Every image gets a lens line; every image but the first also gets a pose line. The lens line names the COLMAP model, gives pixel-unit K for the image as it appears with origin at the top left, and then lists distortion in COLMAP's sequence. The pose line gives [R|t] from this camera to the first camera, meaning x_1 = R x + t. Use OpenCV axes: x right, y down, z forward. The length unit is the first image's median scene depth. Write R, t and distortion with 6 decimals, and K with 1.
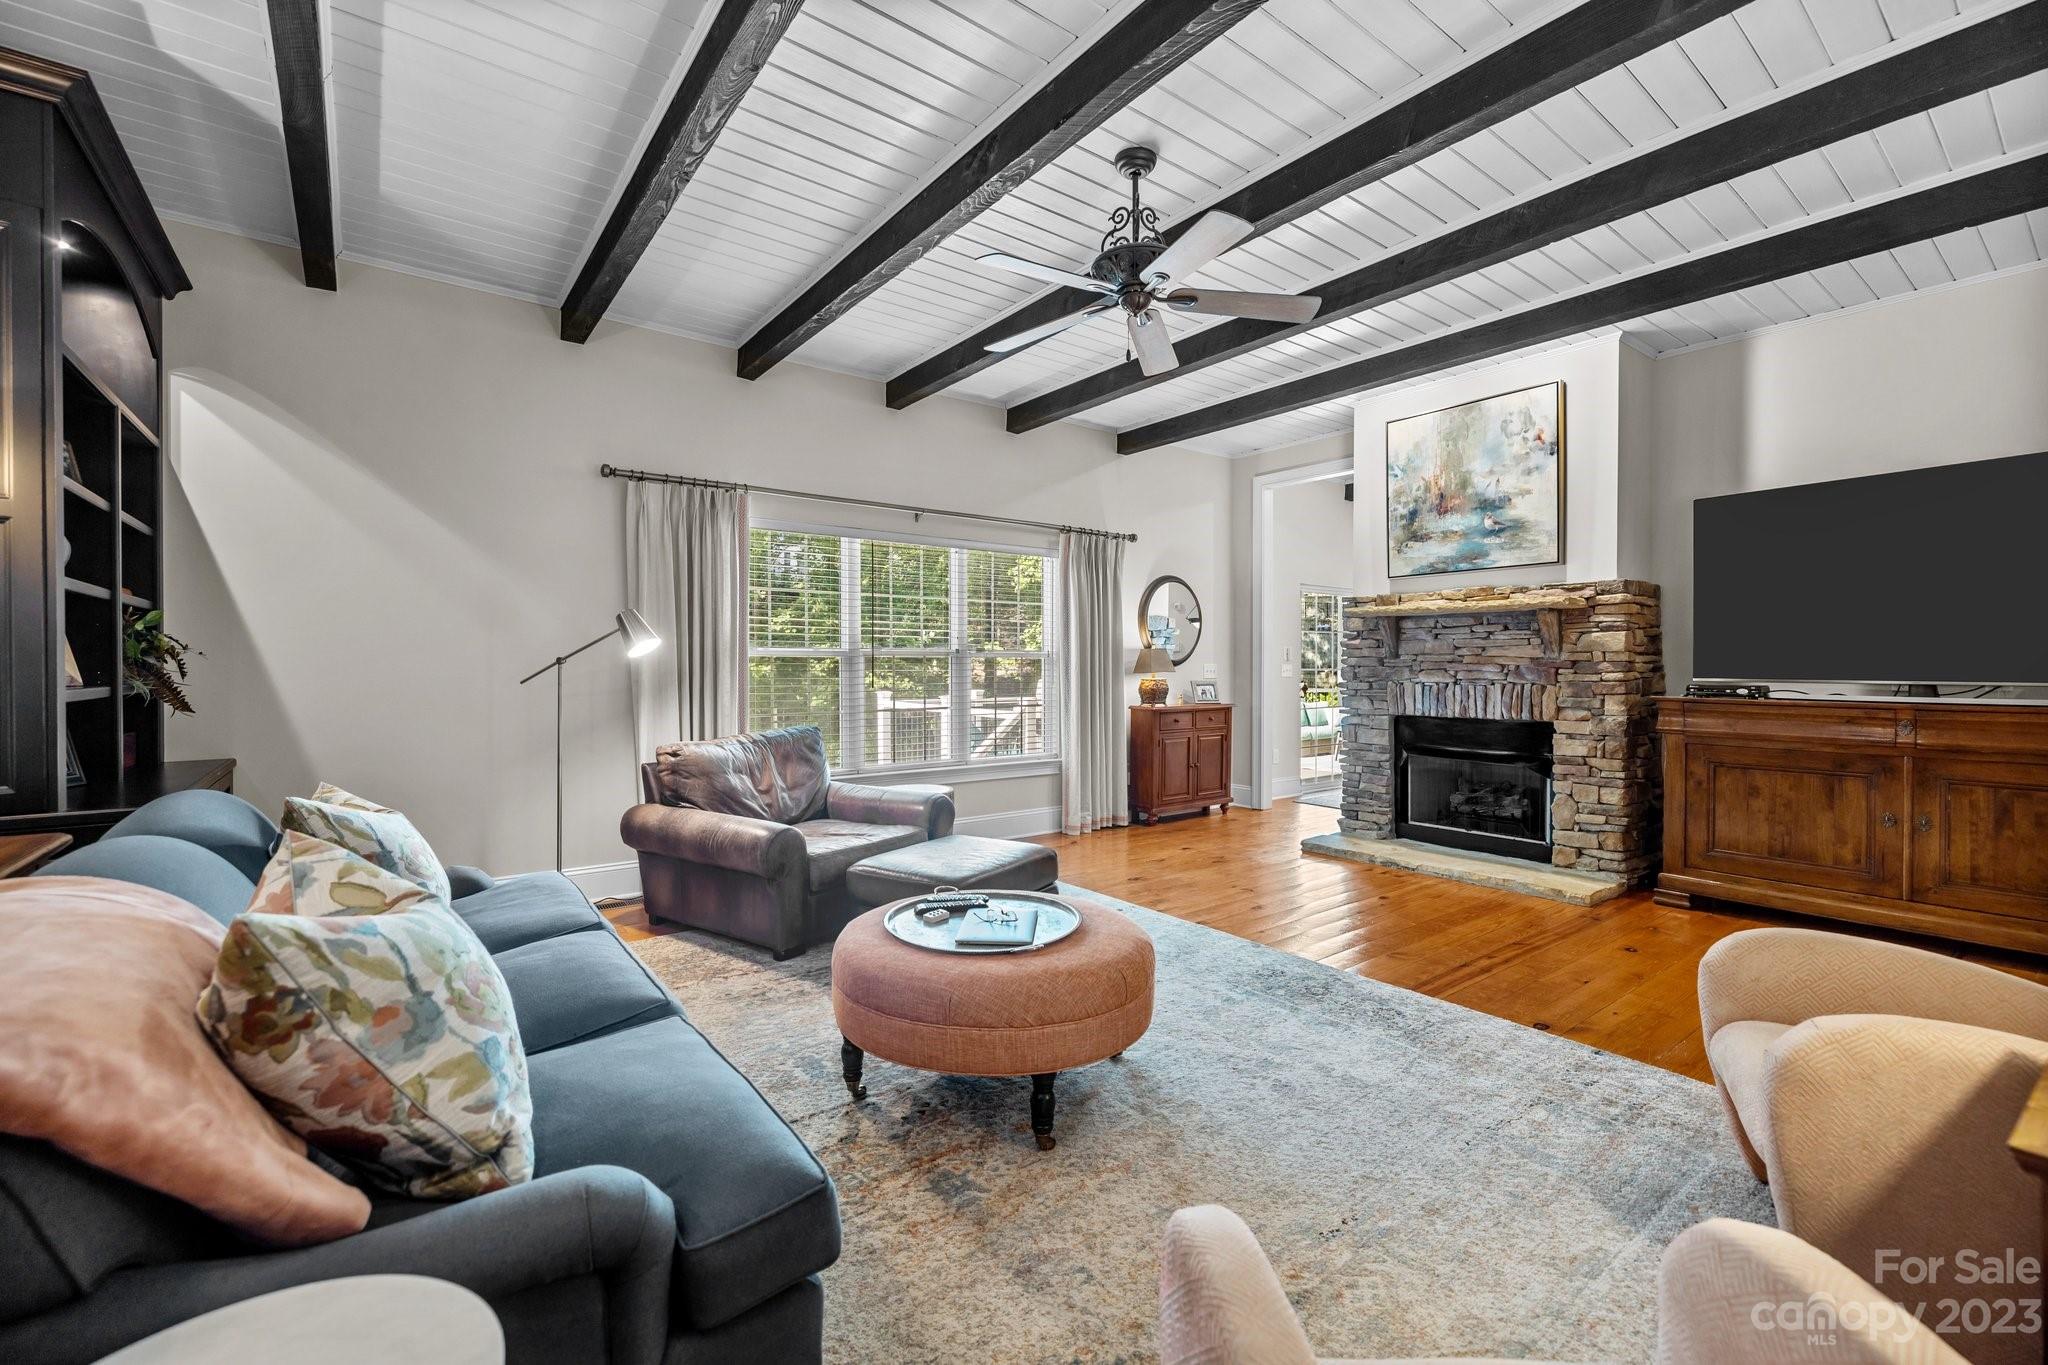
lens RADIAL K [[872.1, 0, 1024.0], [0, 872.1, 672.8], [0, 0, 1]] dist [-0.000192, -0.000739]
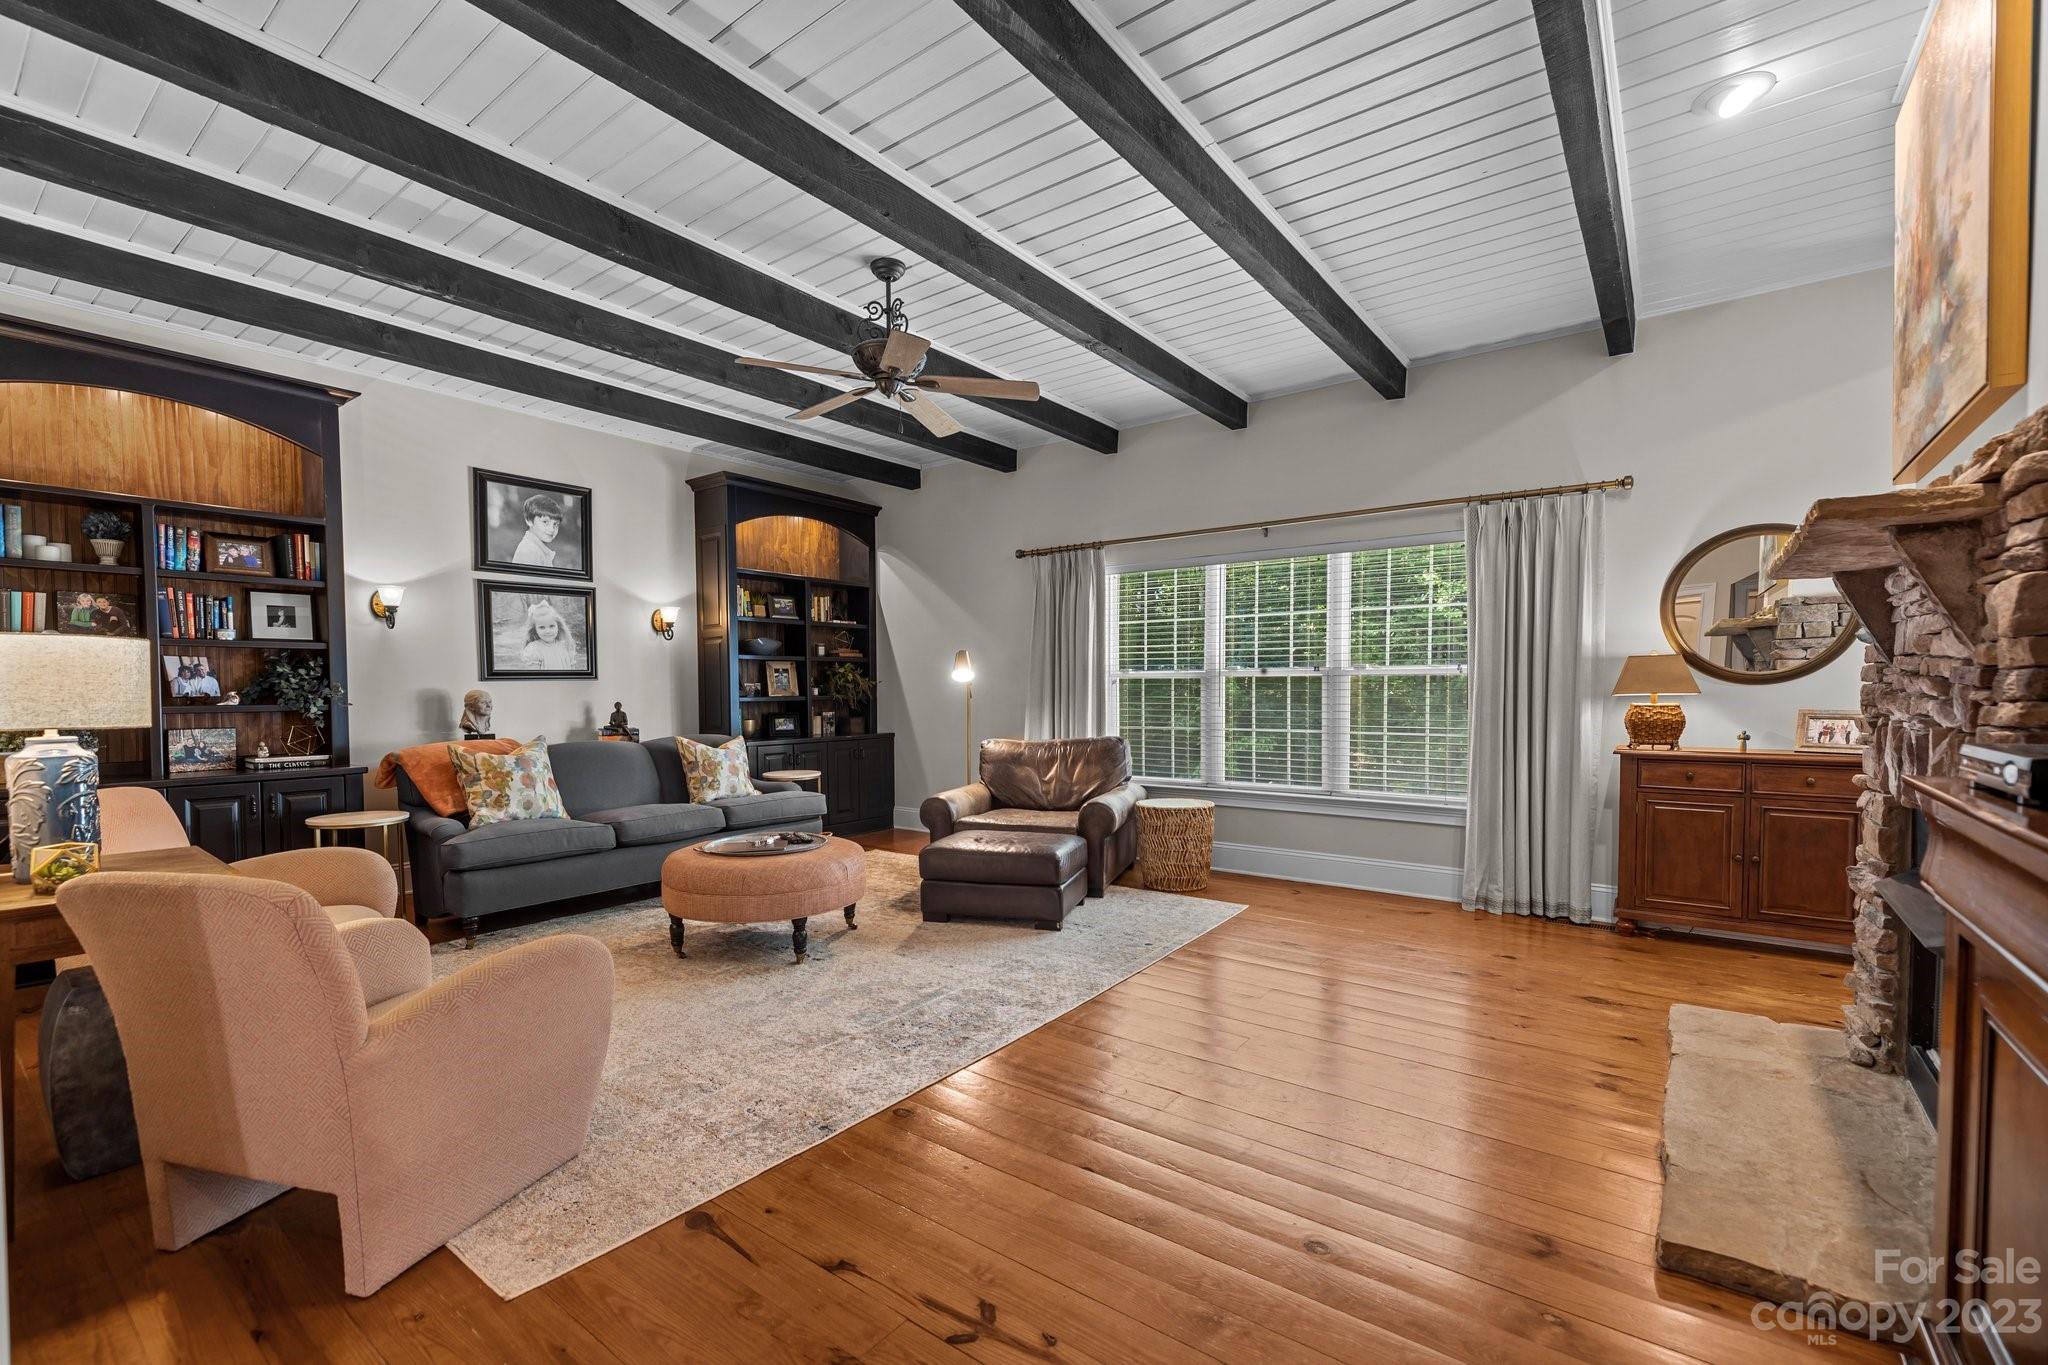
lens RADIAL K [[872.1, 0, 1006.3], [0, 872.1, 721.4], [0, 0, 1]] dist [-0.000192, -0.000739]
pose [[0.262884, 0.036359, -0.964142, 0.823953], [-0.004648, 0.999326, 0.036419, -0.001629], [0.964816, -0.005092, 0.262876, 0.511098]]
